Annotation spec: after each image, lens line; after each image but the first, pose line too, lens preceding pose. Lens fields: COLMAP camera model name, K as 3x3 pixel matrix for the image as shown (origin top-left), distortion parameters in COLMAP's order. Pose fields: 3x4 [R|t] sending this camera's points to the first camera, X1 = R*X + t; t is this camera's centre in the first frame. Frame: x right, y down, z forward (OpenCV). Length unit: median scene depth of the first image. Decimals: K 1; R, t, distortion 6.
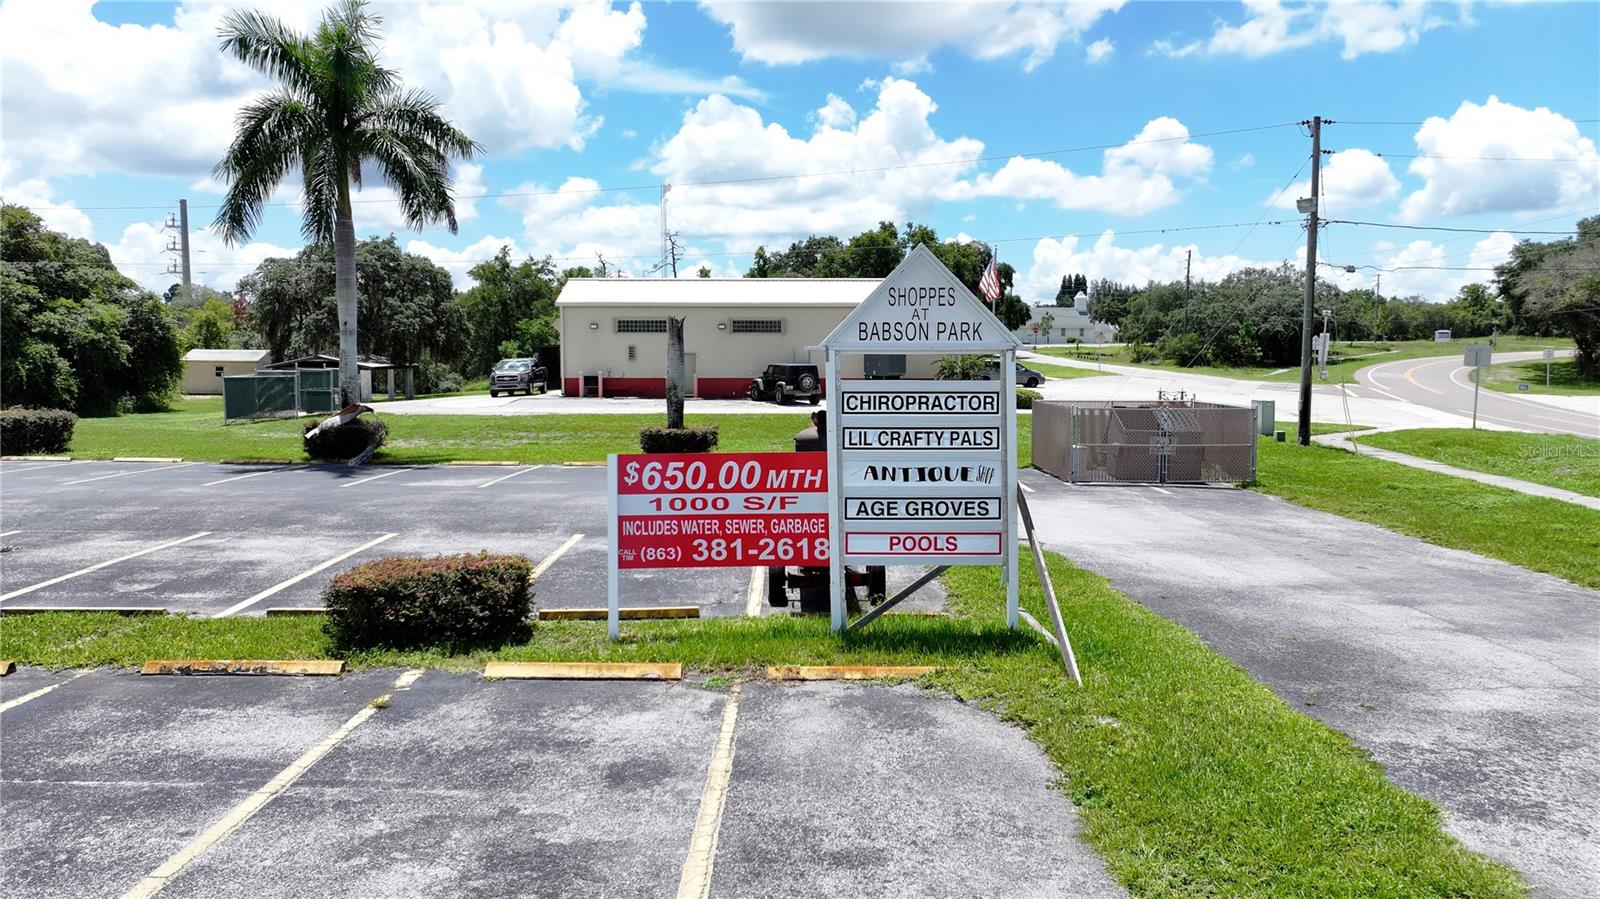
lens RADIAL K [[1116.1, 0, 799.9], [0, 1116.1, 453.7], [0, 0, 1]] dist [-0.001554, 0.016294]
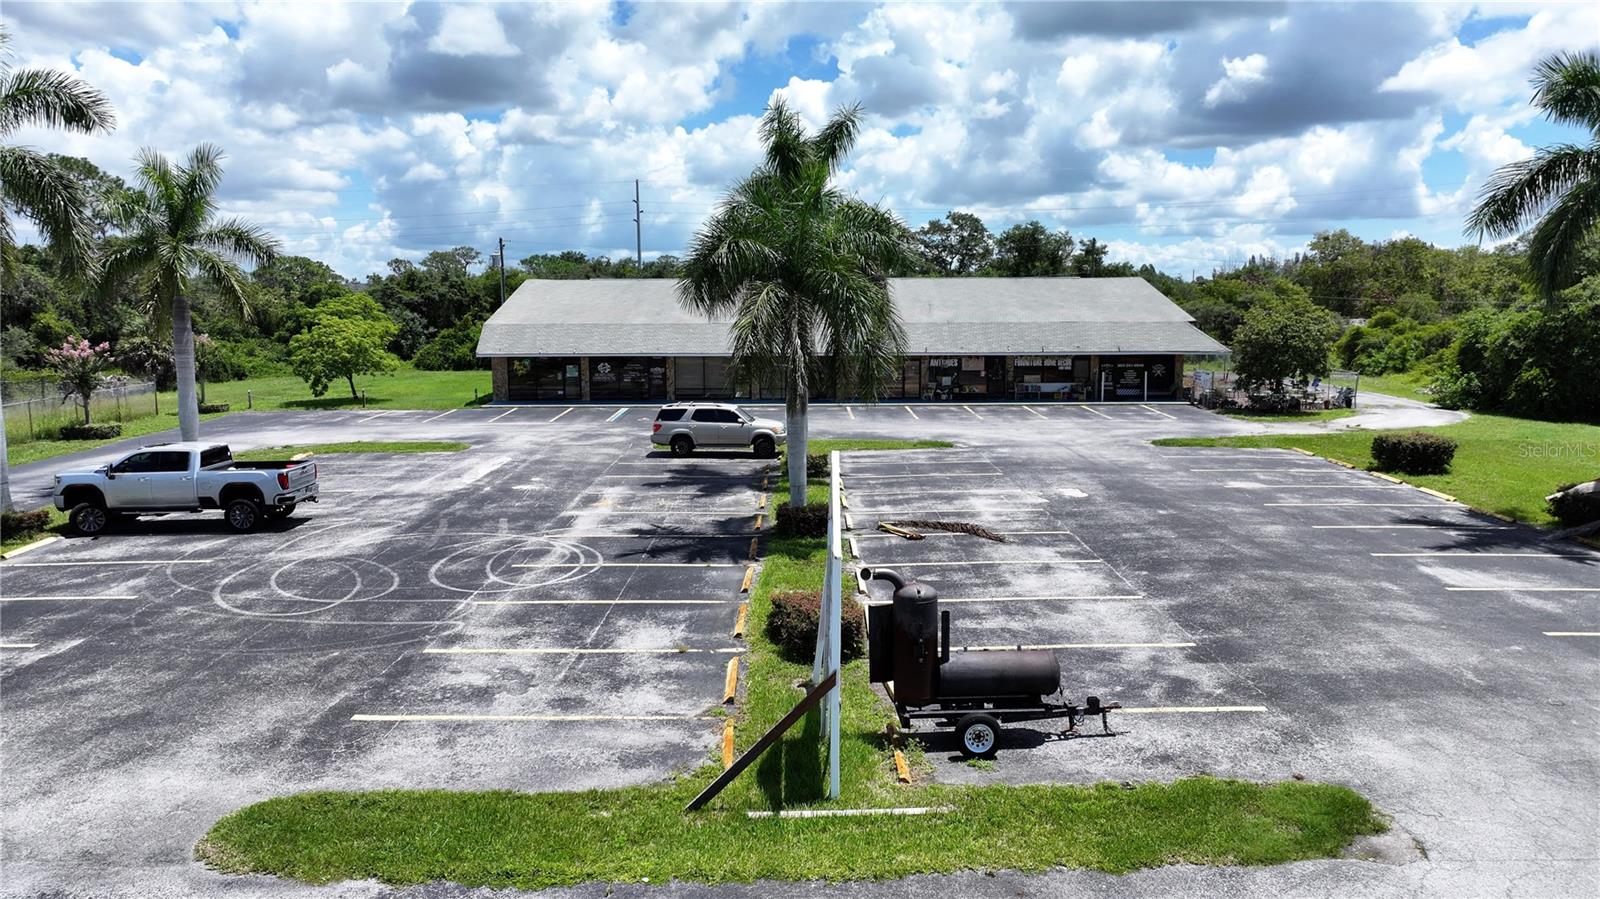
lens RADIAL K [[1116.1, 0, 806.5], [0, 1116.1, 452.5], [0, 0, 1]] dist [-0.001554, 0.016294]
pose [[0.008311, 0.138147, -0.990377, 0.924534], [-0.077164, 0.987546, 0.137104, -0.248946], [0.996984, 0.075282, 0.018868, 0.672163]]
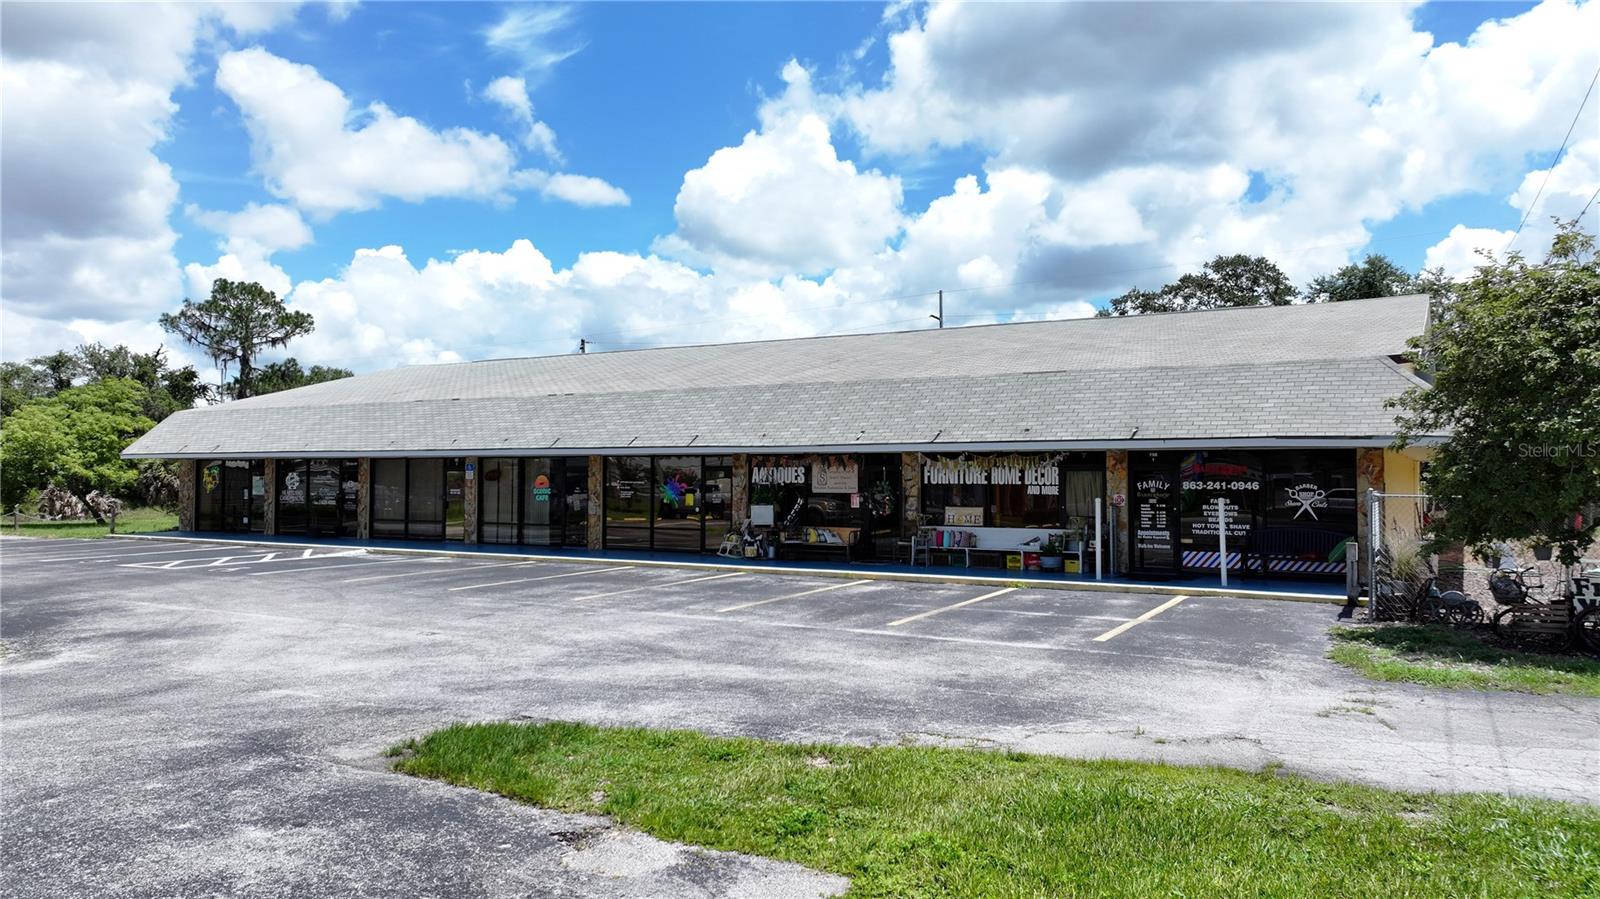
lens RADIAL K [[1116.1, 0, 811.8], [0, 1116.1, 420.2], [0, 0, 1]] dist [-0.001554, 0.016294]
pose [[-0.501764, -0.045240, -0.863821, -1.353536], [-0.072191, 0.997338, -0.010298, -0.139418], [0.861987, 0.057193, -0.503694, 2.017687]]
